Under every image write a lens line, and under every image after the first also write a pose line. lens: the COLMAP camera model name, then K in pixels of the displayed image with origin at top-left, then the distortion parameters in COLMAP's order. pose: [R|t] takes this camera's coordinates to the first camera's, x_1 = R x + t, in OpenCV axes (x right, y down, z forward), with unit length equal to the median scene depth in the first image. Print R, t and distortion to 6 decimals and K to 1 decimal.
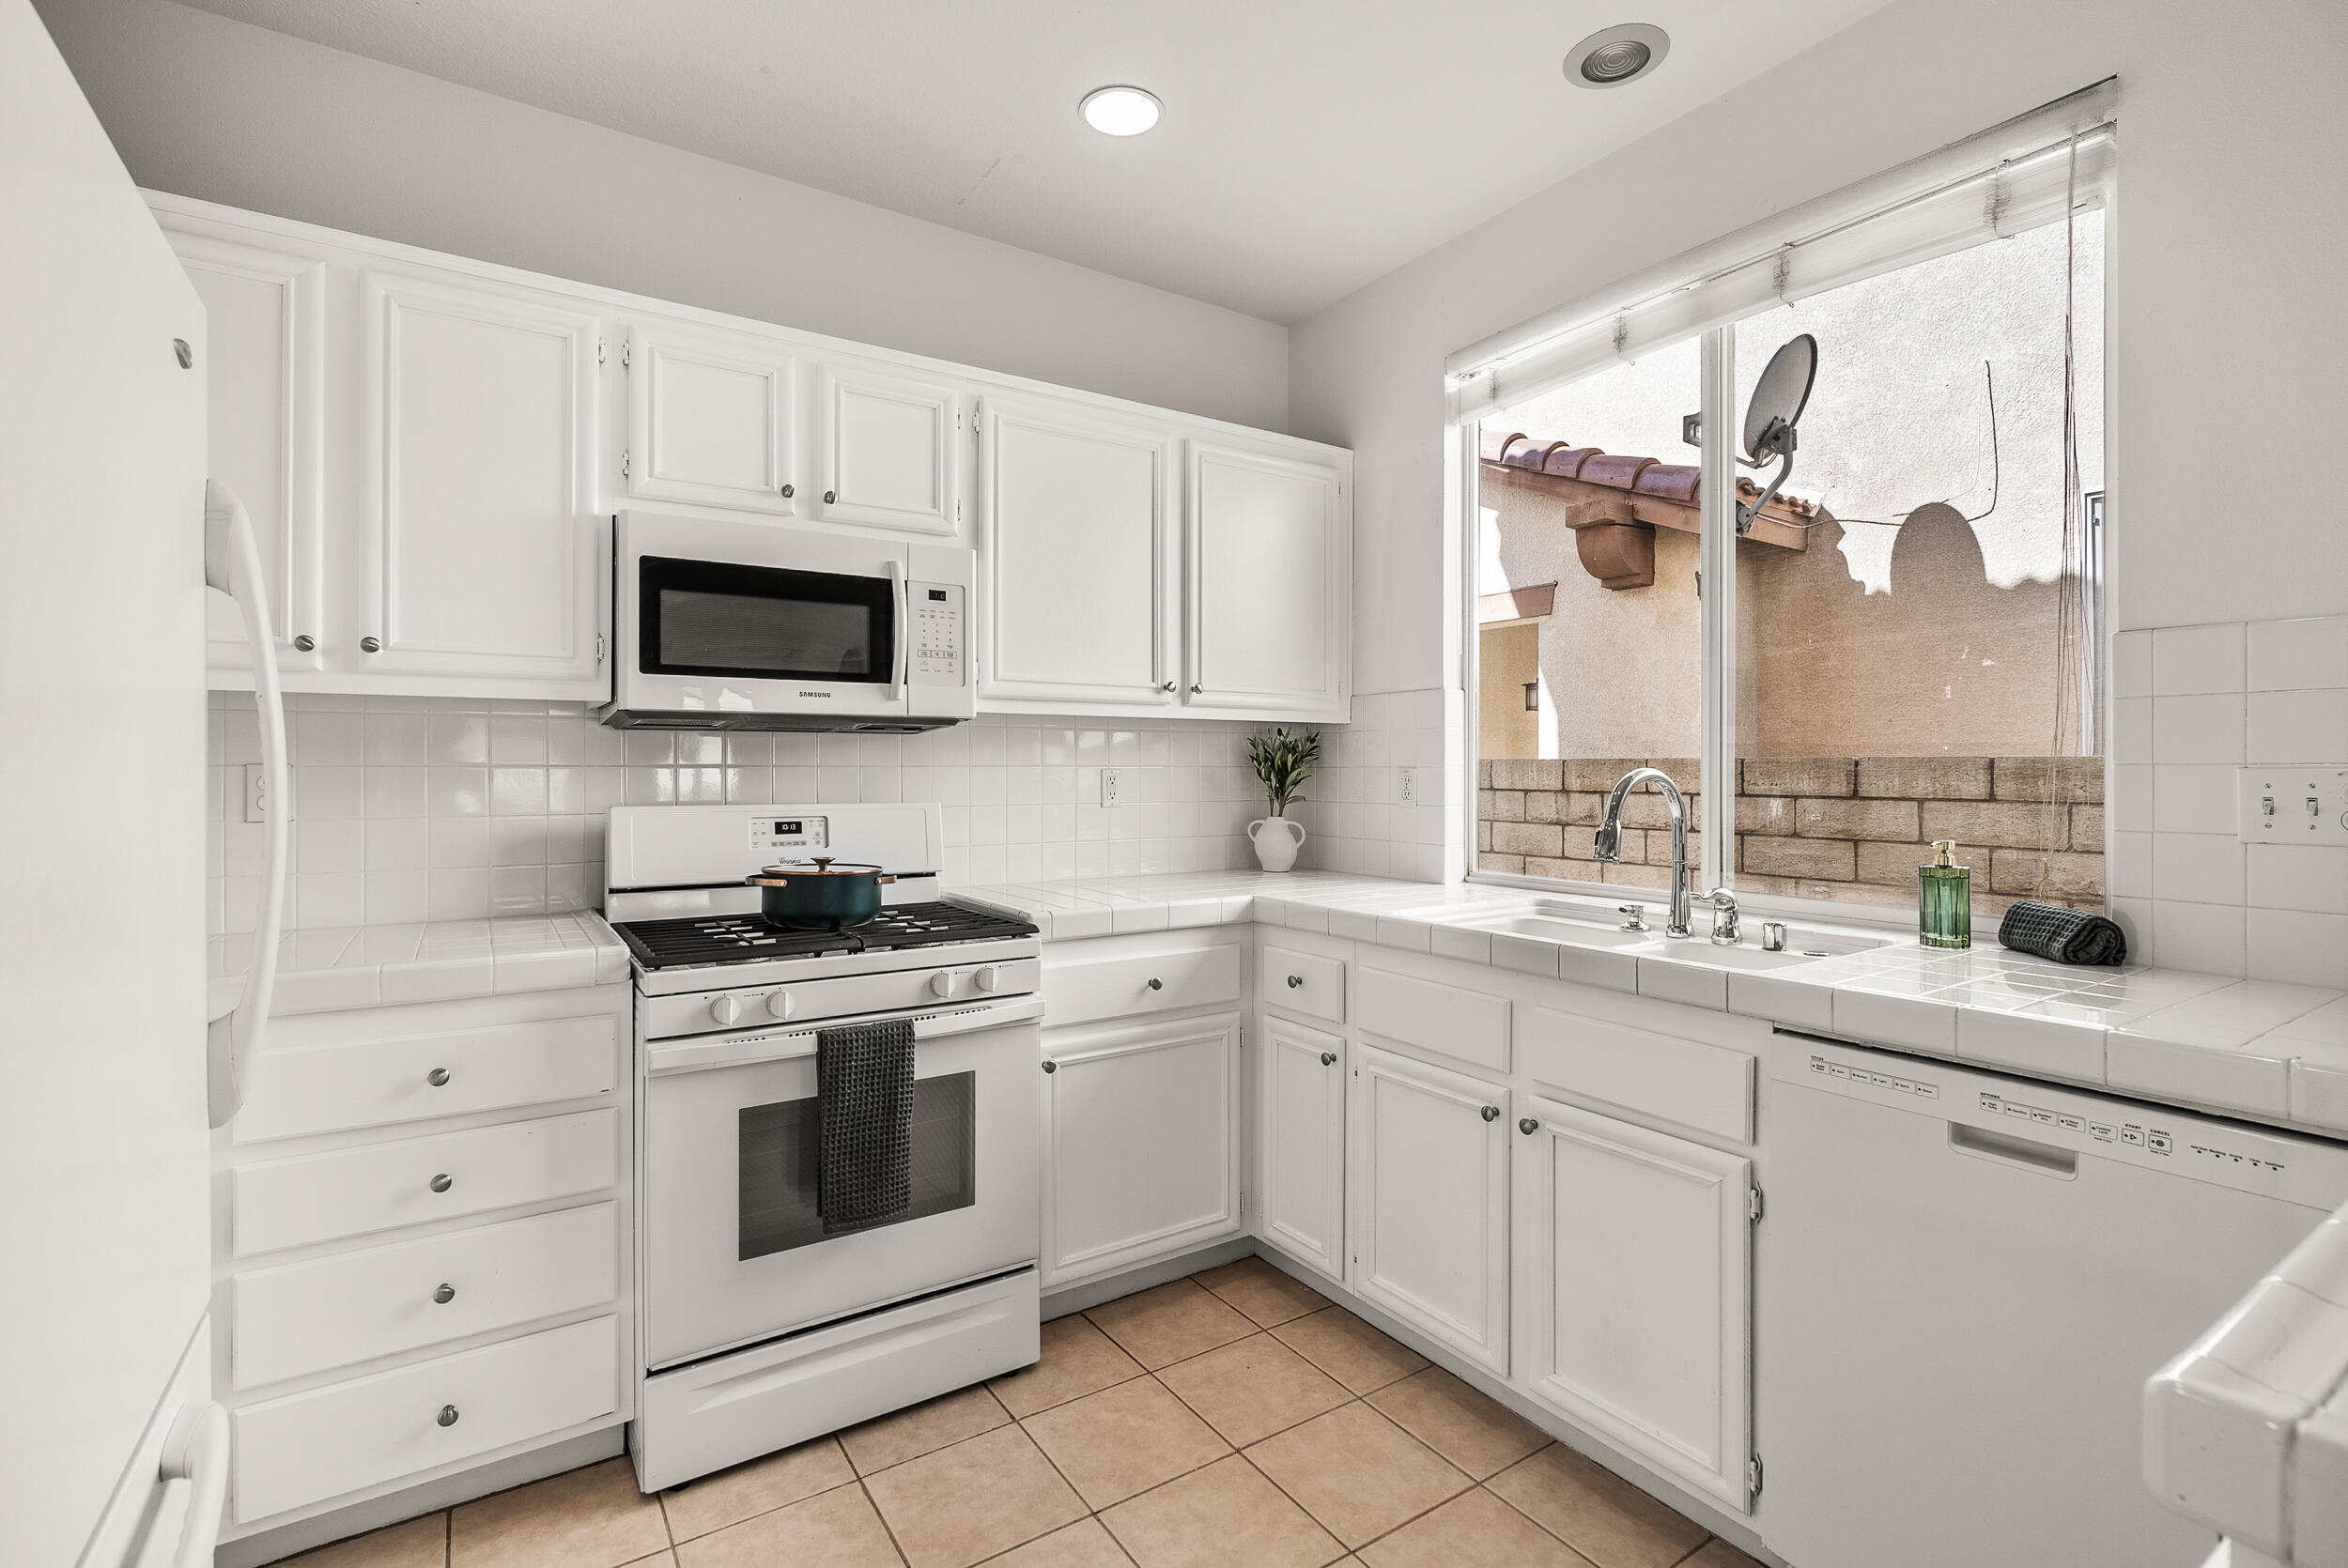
lens RADIAL K [[1085.3, 0, 1178.4], [0, 1085.3, 764.8], [0, 0, 1]] dist [-0.007534, 0.001787]
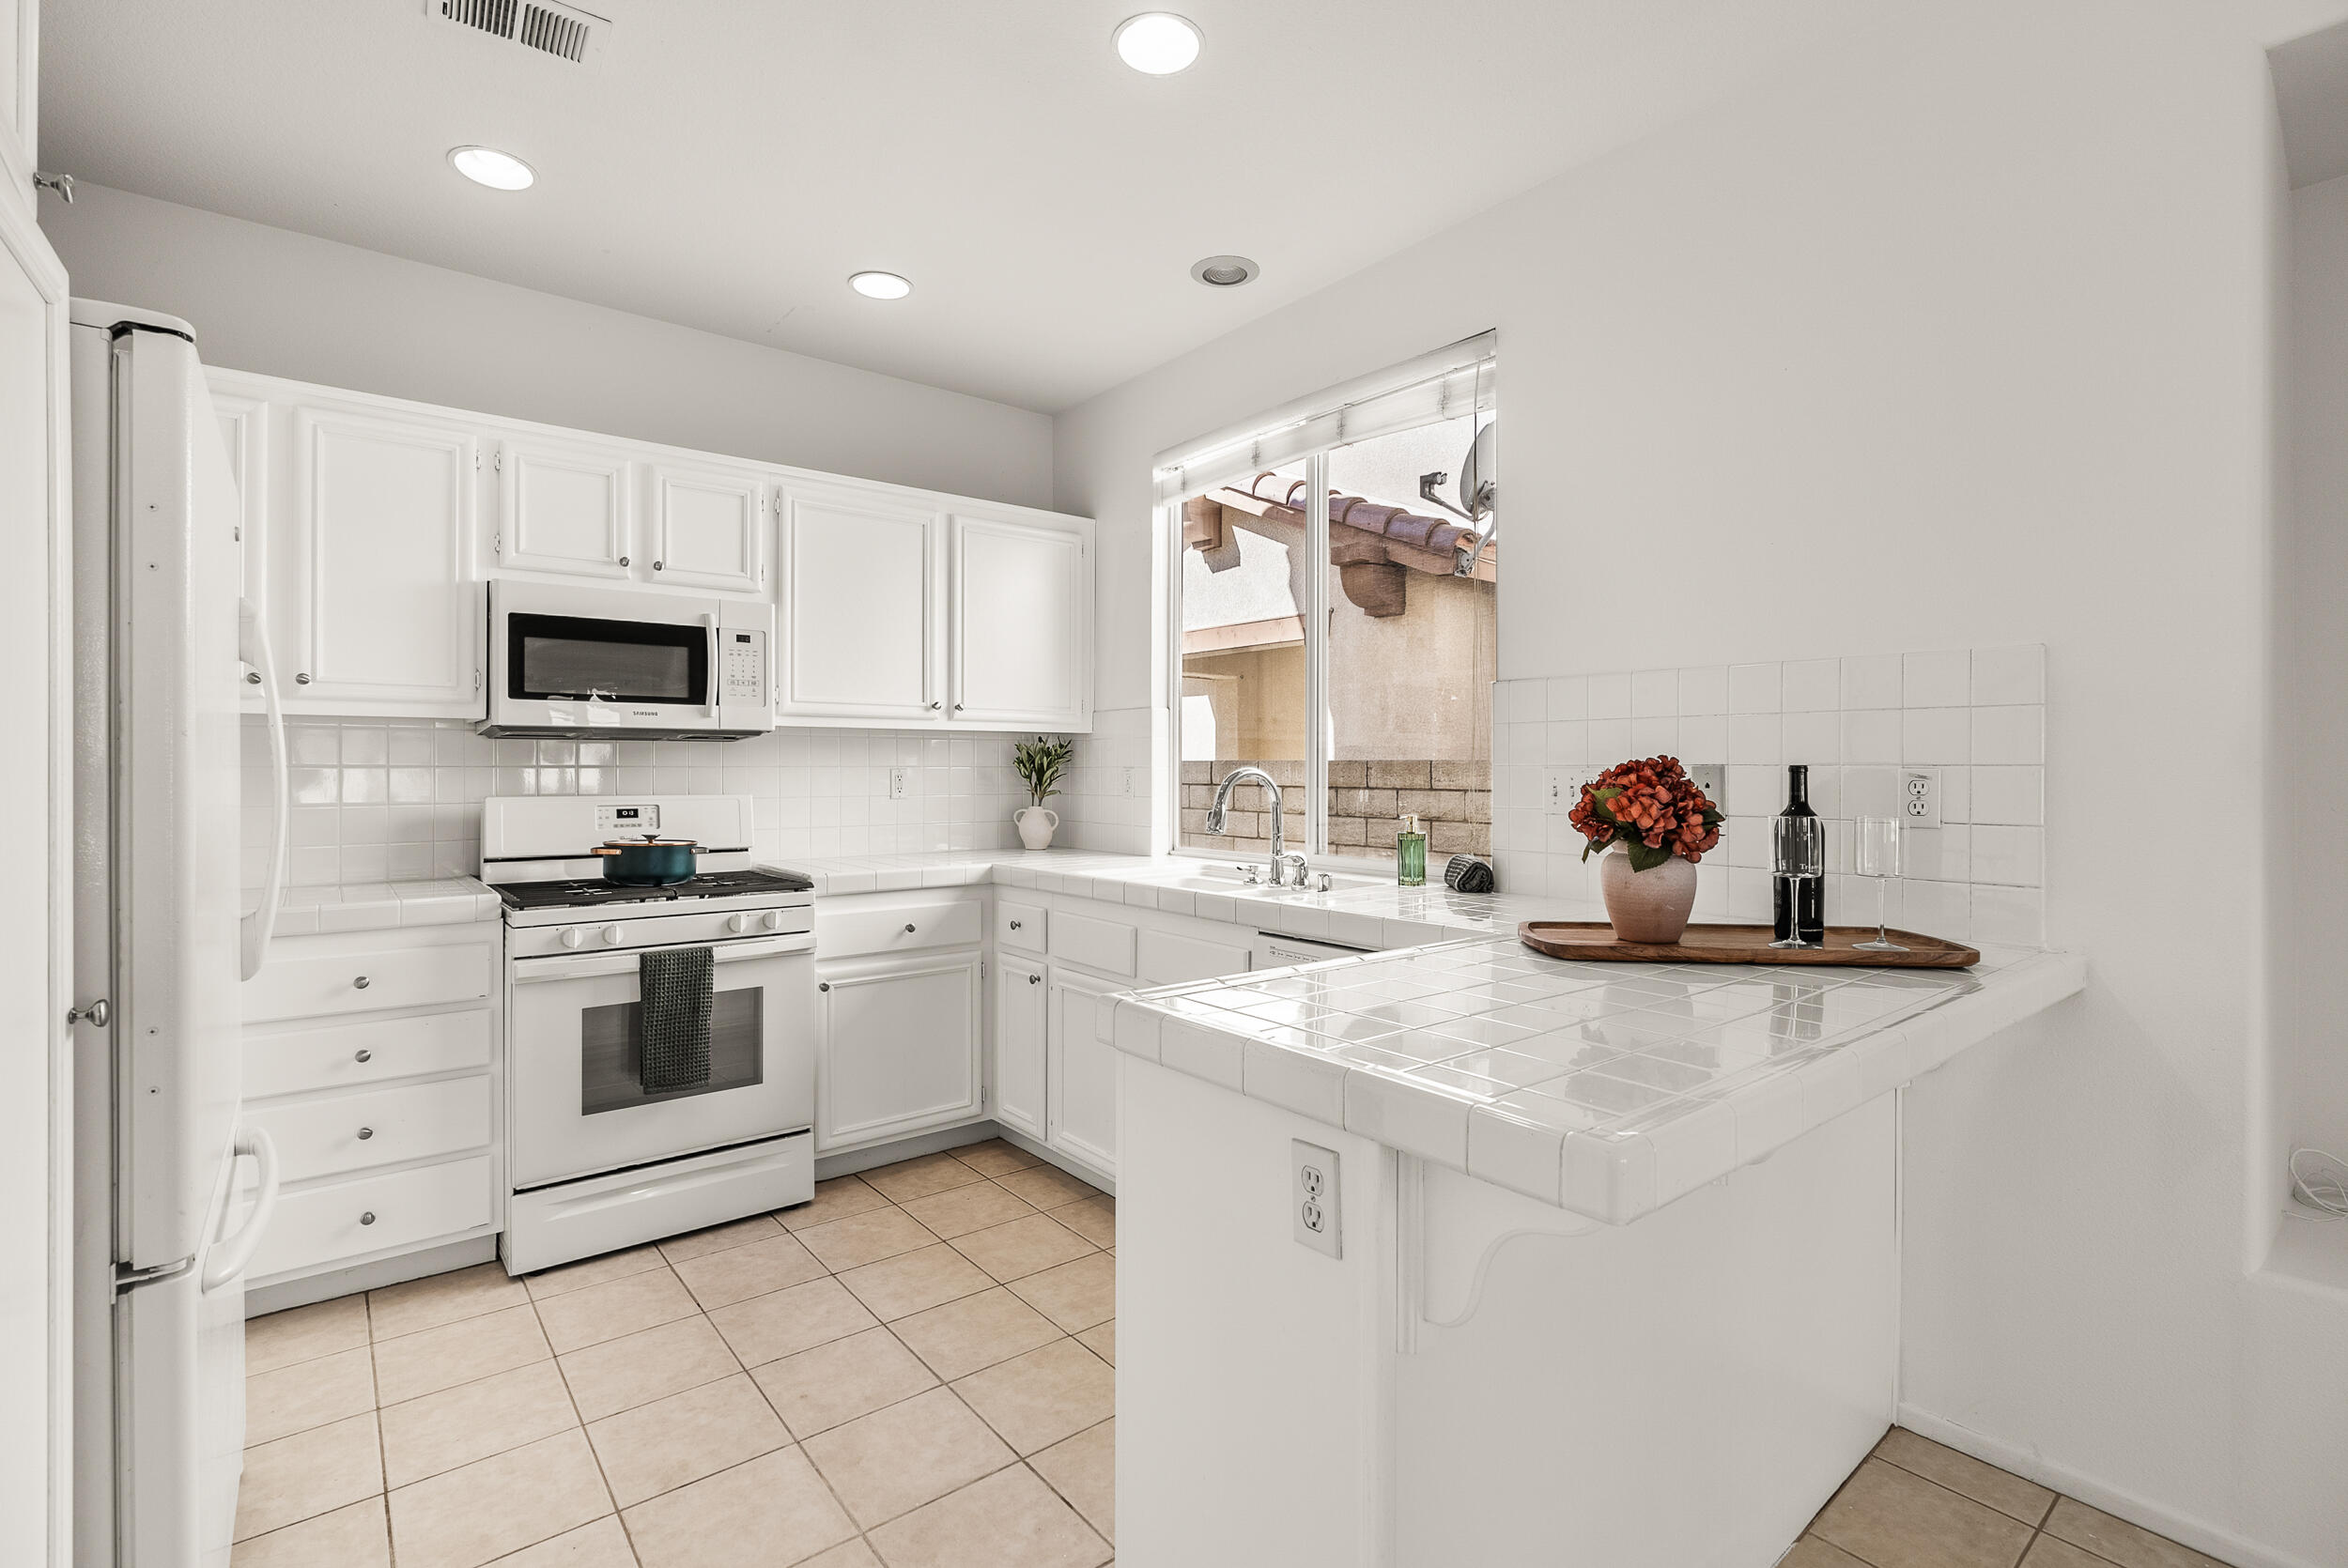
lens RADIAL K [[1085.3, 0, 1179.1], [0, 1085.3, 765.2], [0, 0, 1]] dist [-0.007534, 0.001787]
pose [[0.995609, -0.000123, 0.093609, 0.205396], [0.000144, 1.000000, -0.000220, -0.000365], [-0.093609, 0.000233, 0.995609, -0.414594]]
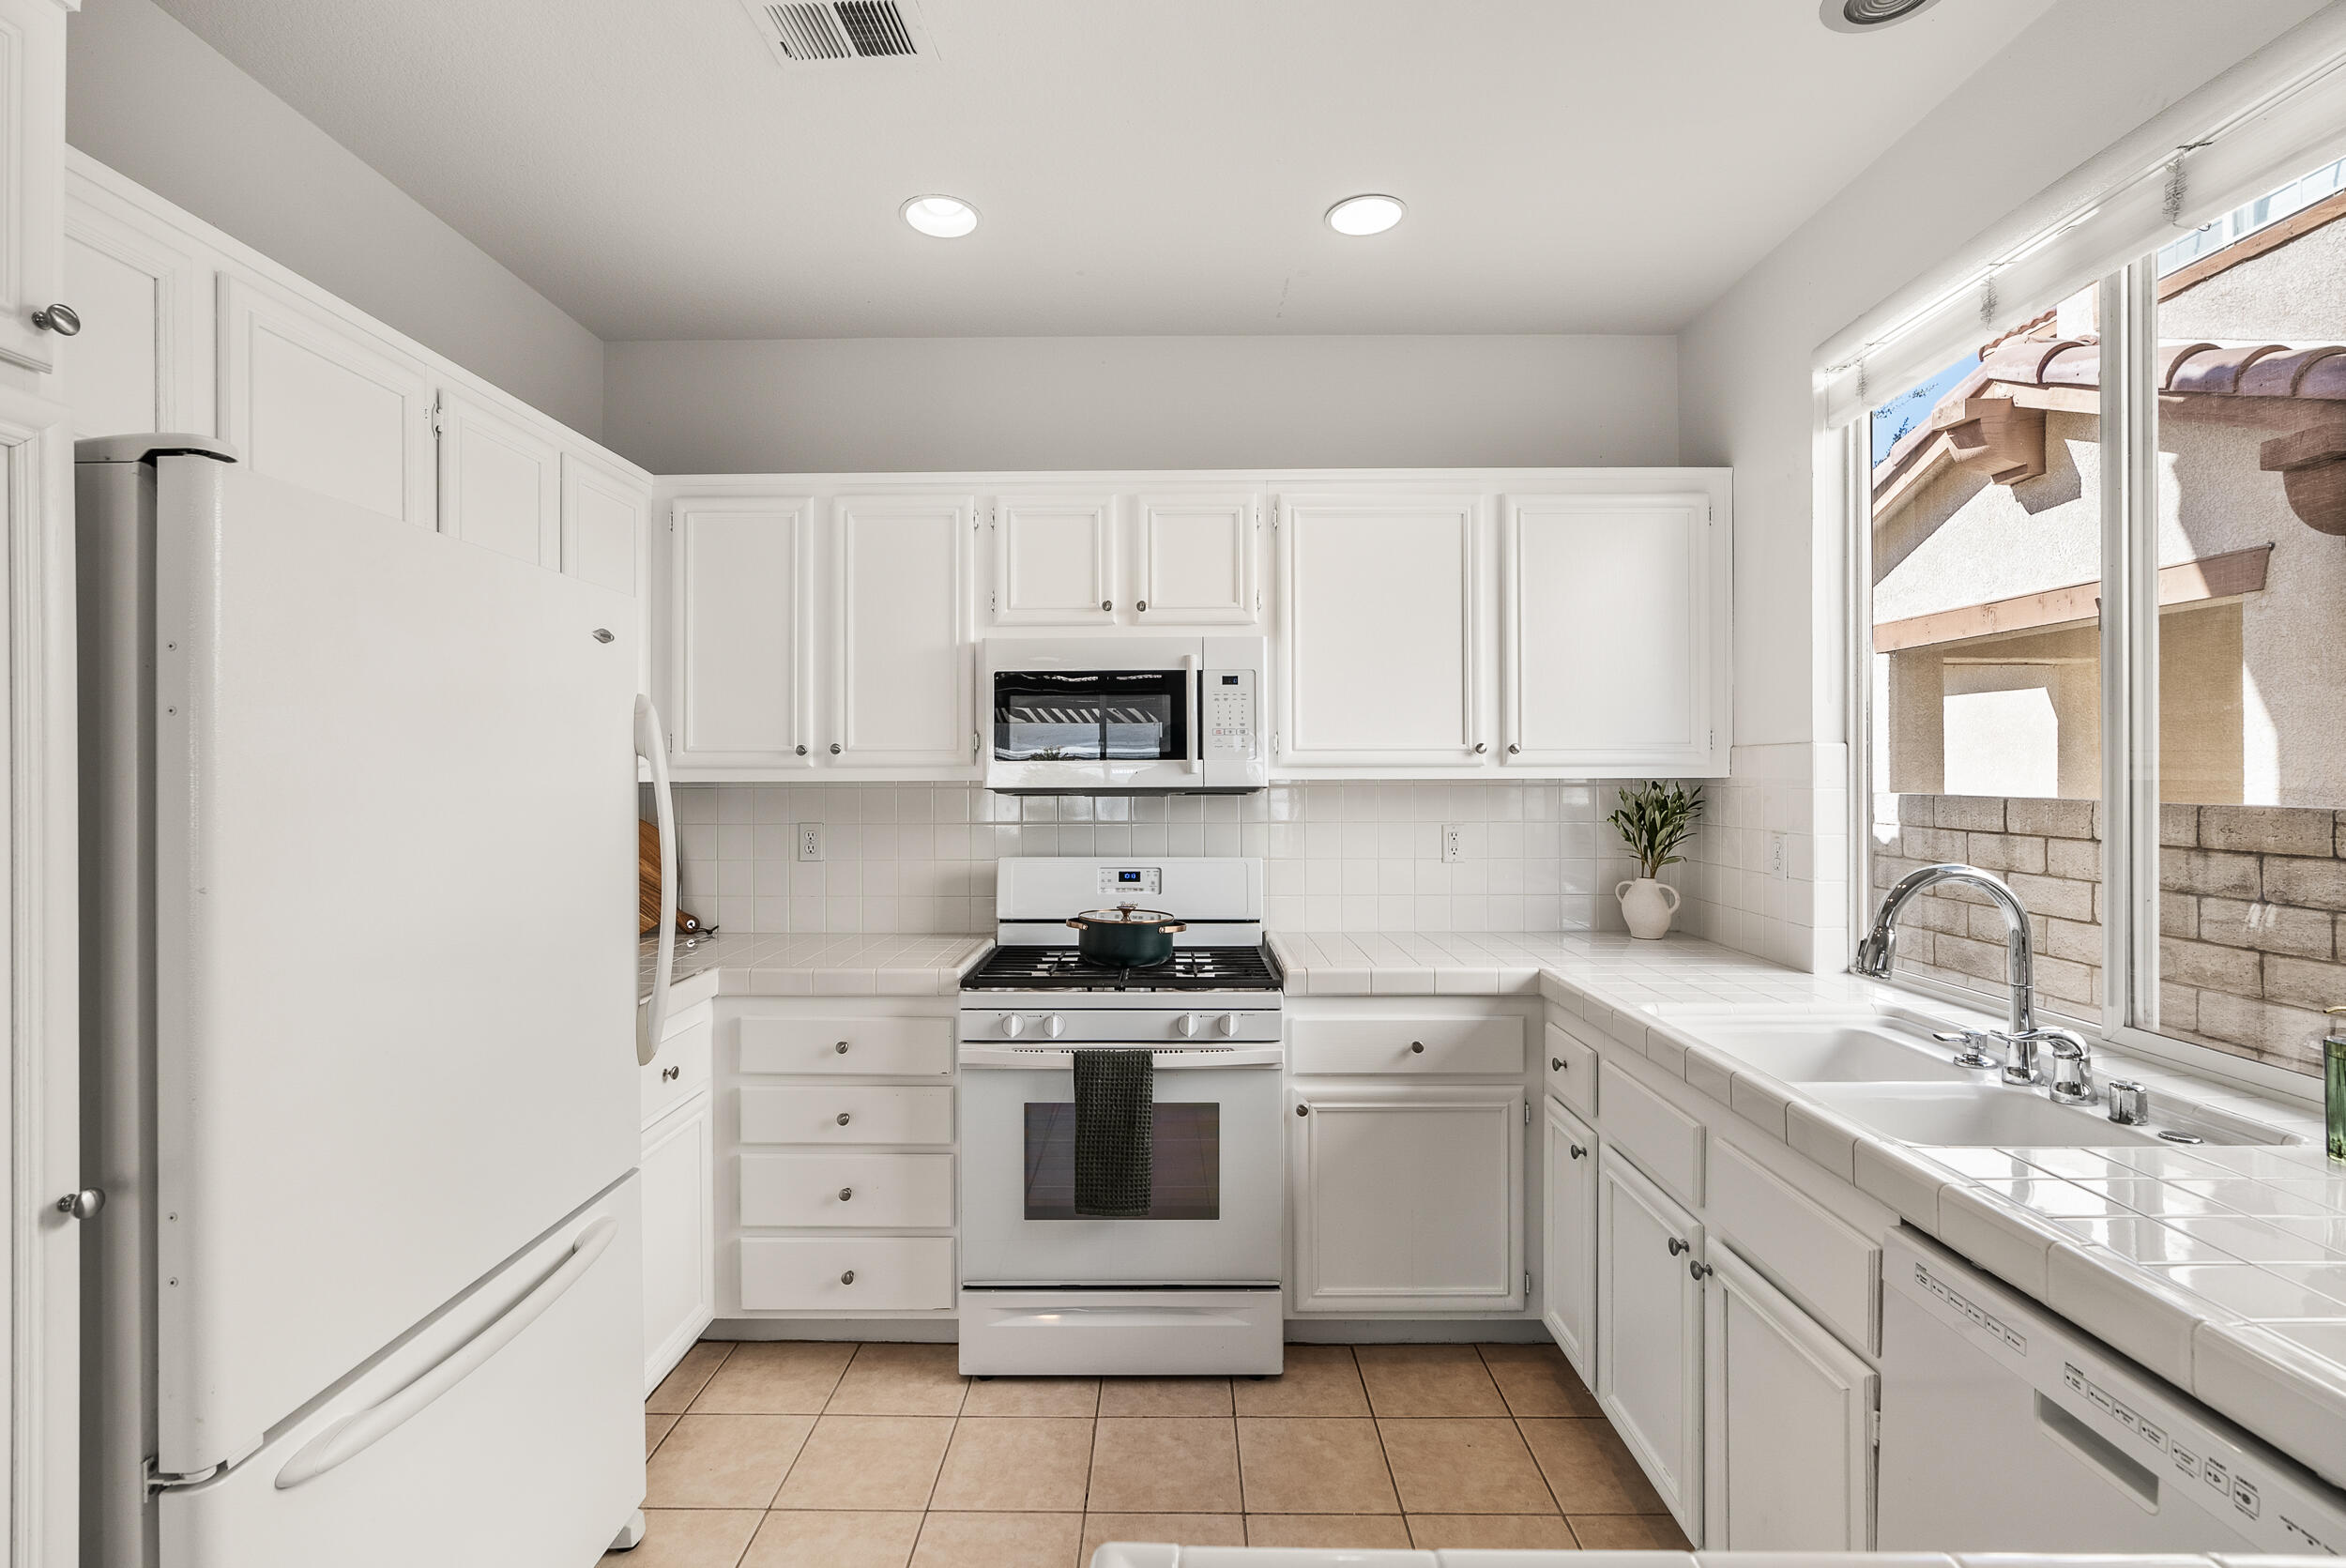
lens RADIAL K [[1084.6, 0, 1154.1], [0, 1084.6, 769.6], [0, 0, 1]] dist [-0.007534, 0.001787]
pose [[0.825374, -0.004771, -0.564567, 0.393725], [0.005527, 0.999985, -0.000371, -0.068962], [0.564560, -0.002814, 0.825387, 0.013664]]
